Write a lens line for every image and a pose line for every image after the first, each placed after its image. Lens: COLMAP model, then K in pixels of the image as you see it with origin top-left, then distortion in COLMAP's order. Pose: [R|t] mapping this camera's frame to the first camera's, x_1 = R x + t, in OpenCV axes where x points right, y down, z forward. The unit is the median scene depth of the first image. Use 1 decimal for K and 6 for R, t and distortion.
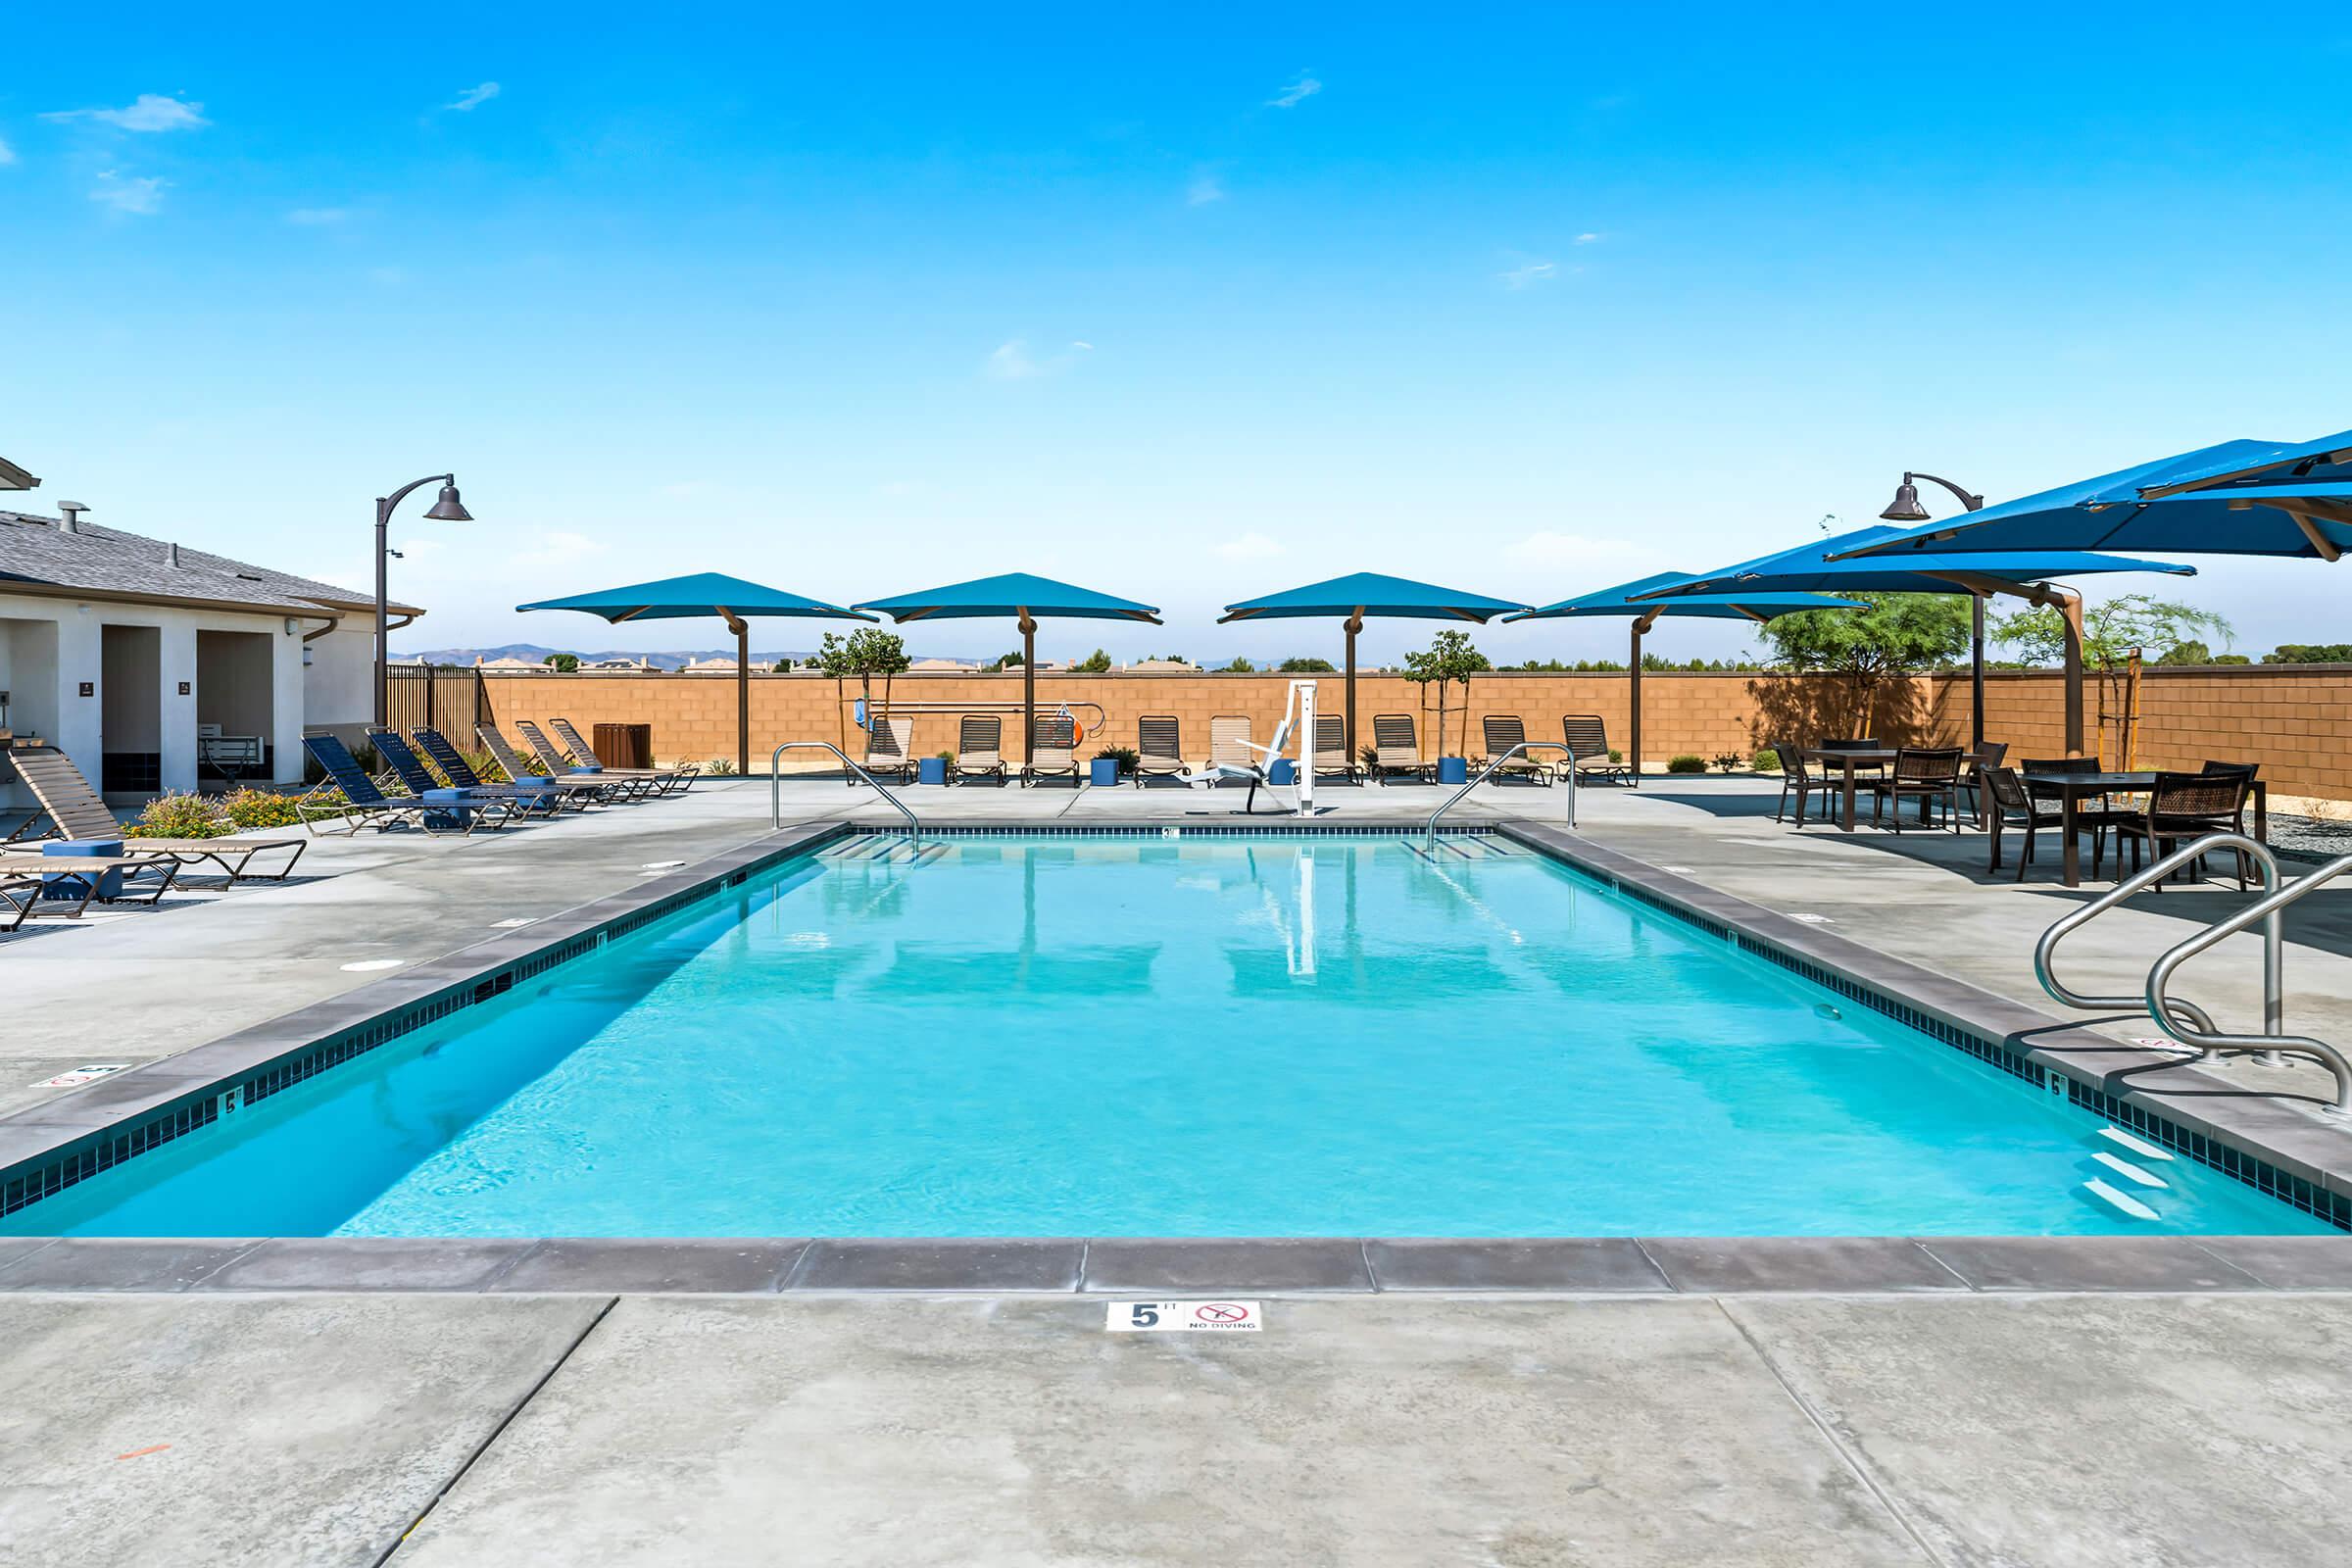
lens RADIAL K [[1681.2, 0, 1165.1], [0, 1681.2, 780.3], [0, 0, 1]] dist [0.002762, -0.004132]
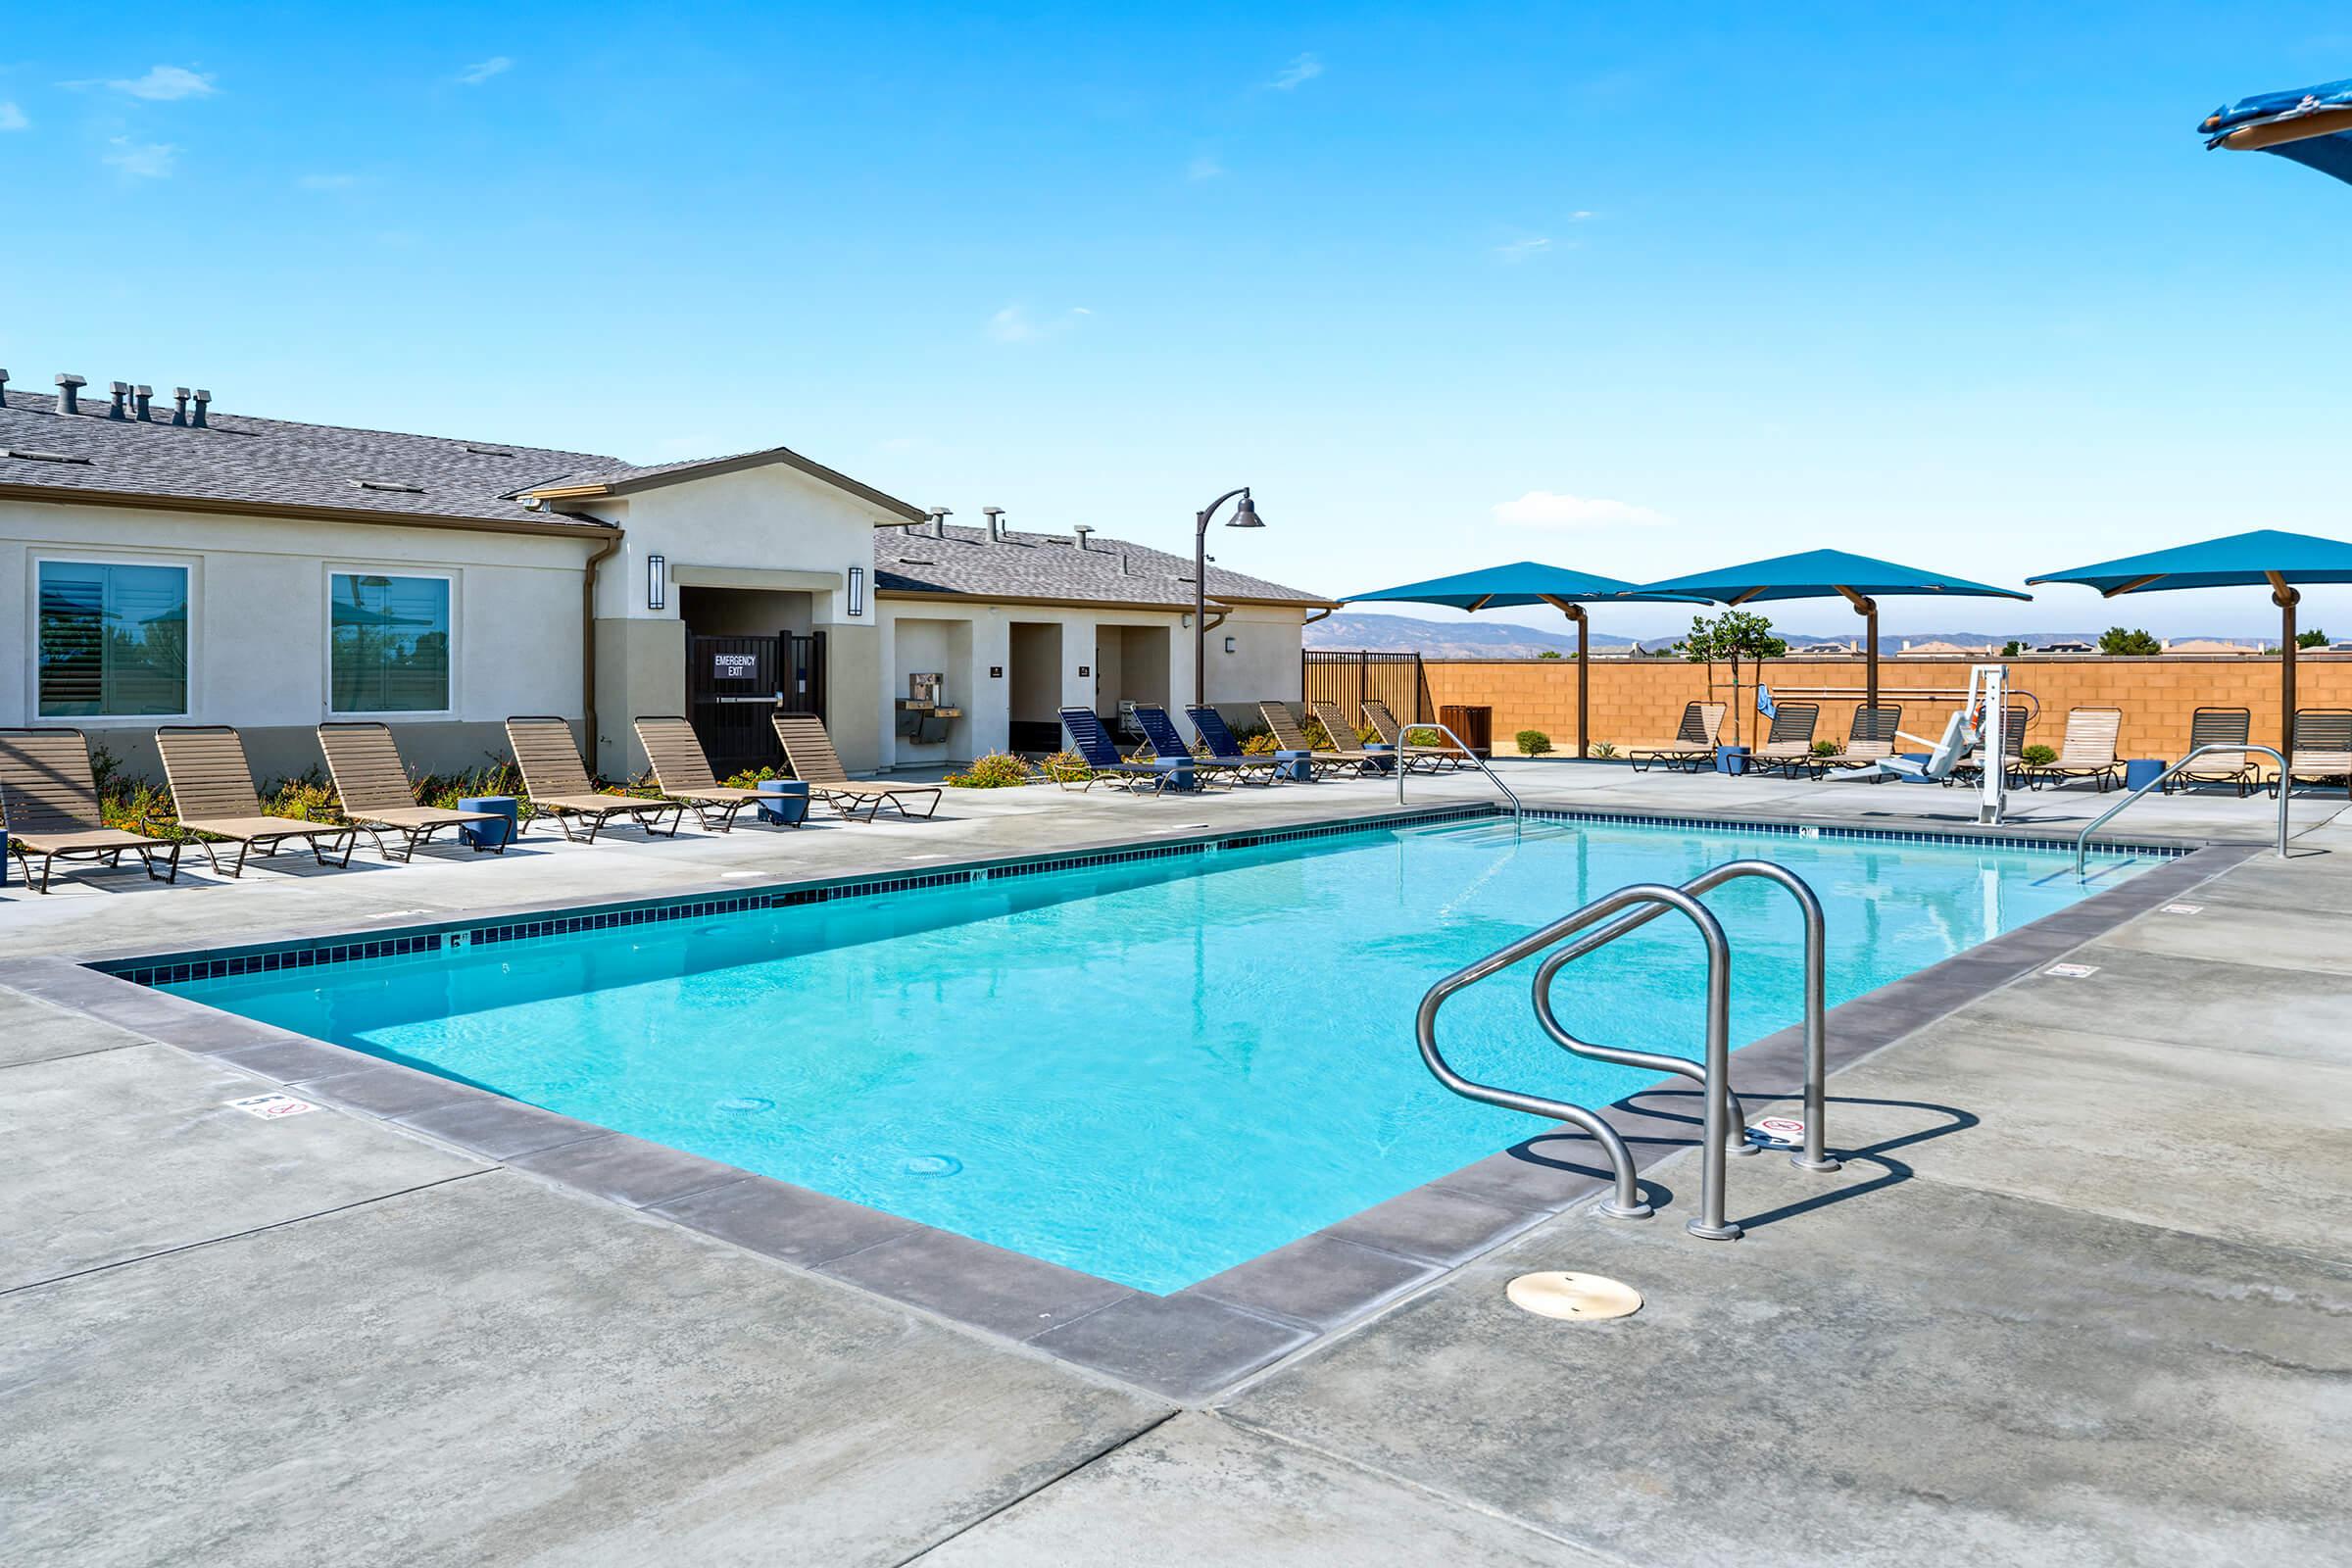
lens RADIAL K [[1681.2, 0, 1165.1], [0, 1681.2, 780.3], [0, 0, 1]] dist [0.002762, -0.004132]
pose [[0.774185, 0.043075, -0.631492, 0.271349], [-0.037218, 0.999053, 0.022519, -0.004046], [0.631864, 0.006069, 0.775056, 0.064842]]
